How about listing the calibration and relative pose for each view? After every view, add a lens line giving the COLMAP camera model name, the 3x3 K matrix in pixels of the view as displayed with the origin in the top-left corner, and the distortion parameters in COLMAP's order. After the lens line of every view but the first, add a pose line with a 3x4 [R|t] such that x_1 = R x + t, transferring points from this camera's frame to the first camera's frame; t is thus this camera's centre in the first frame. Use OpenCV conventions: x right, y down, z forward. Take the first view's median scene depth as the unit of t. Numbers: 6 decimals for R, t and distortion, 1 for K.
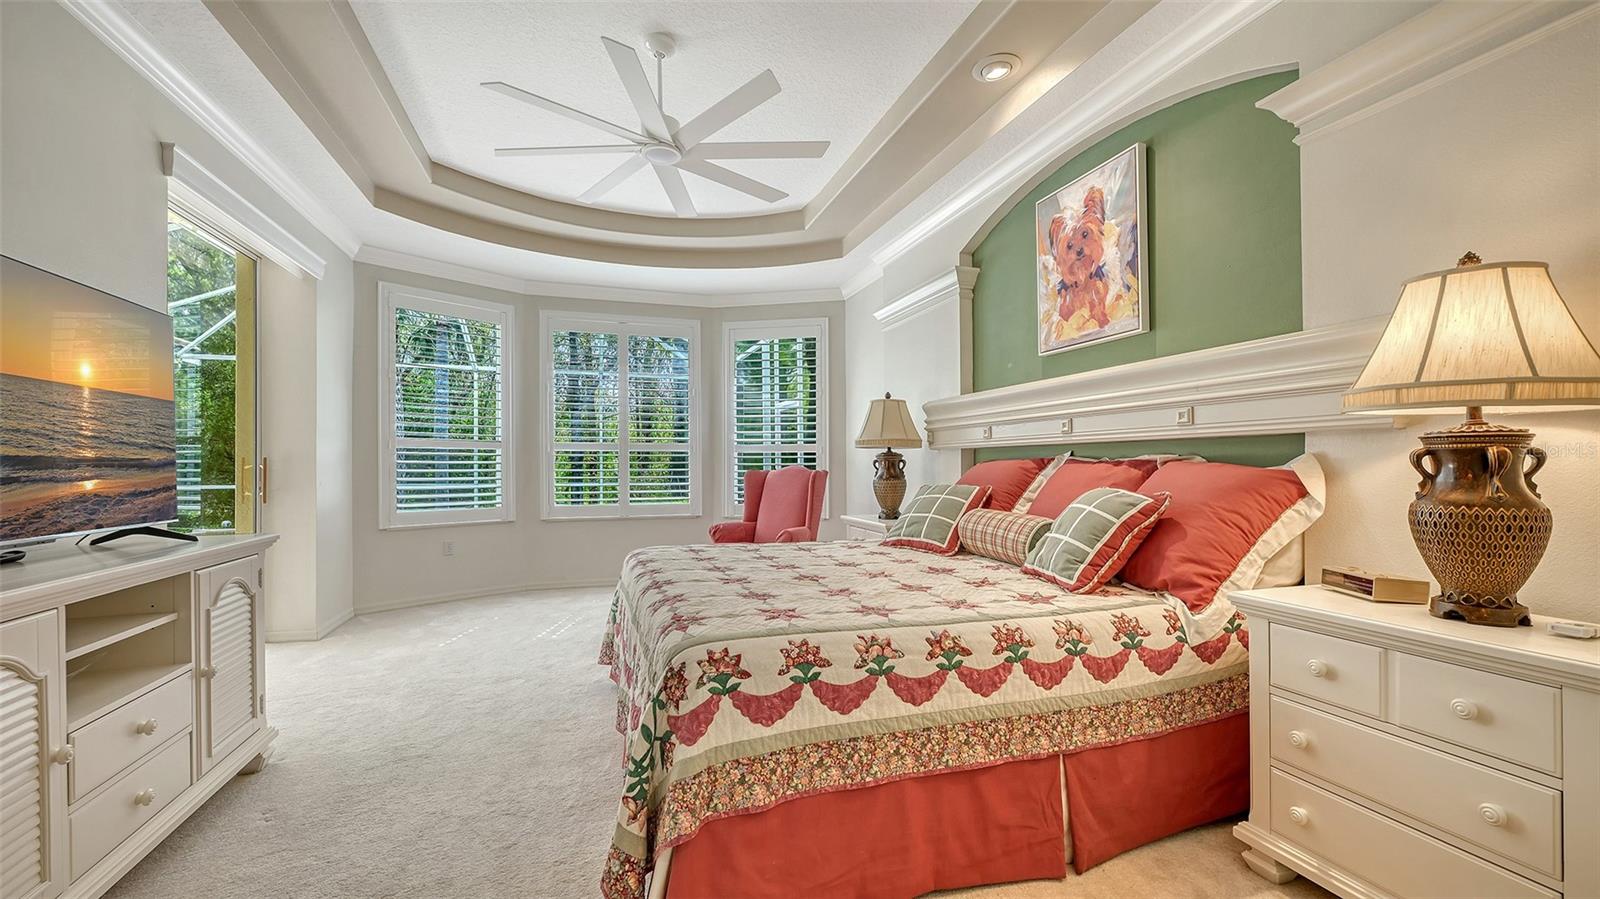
lens RADIAL K [[634.9, 0, 792.9], [0, 634.9, 464.9], [0, 0, 1]] dist [-0.000462, 0.000234]
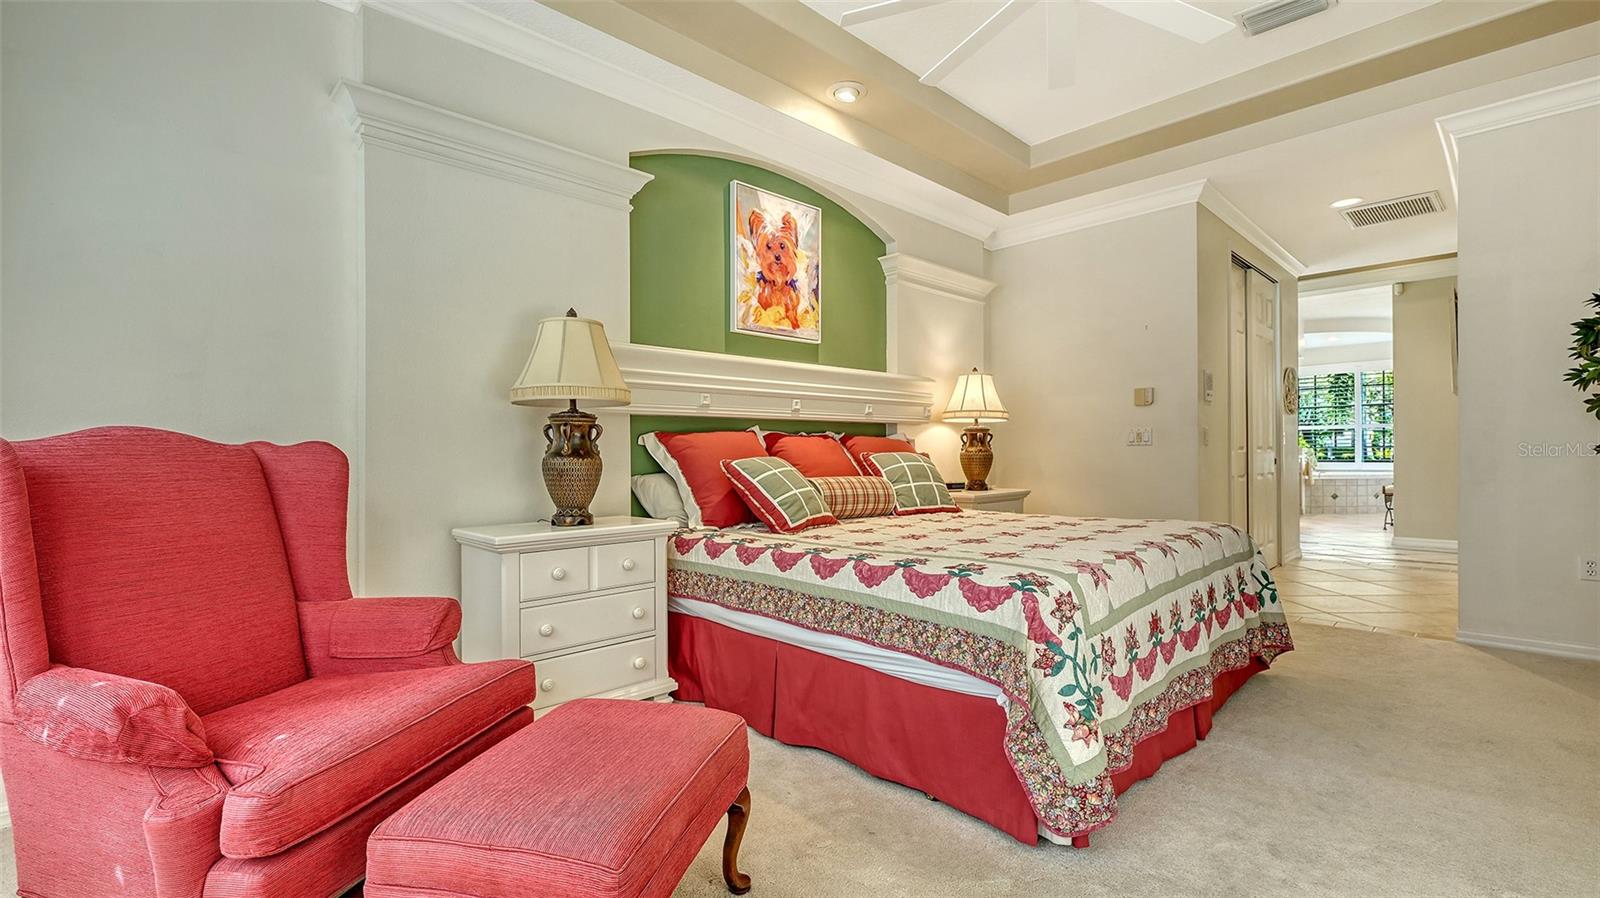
lens RADIAL K [[679.7, 0, 799.2], [0, 679.7, 446.0], [0, 0, 1]] dist [0.002390, 0.000348]
pose [[-0.426037, -0.012314, 0.904622, -0.741390], [-0.009029, 0.999915, 0.009359, 0.006039], [-0.904661, -0.004180, -0.426112, 1.541324]]
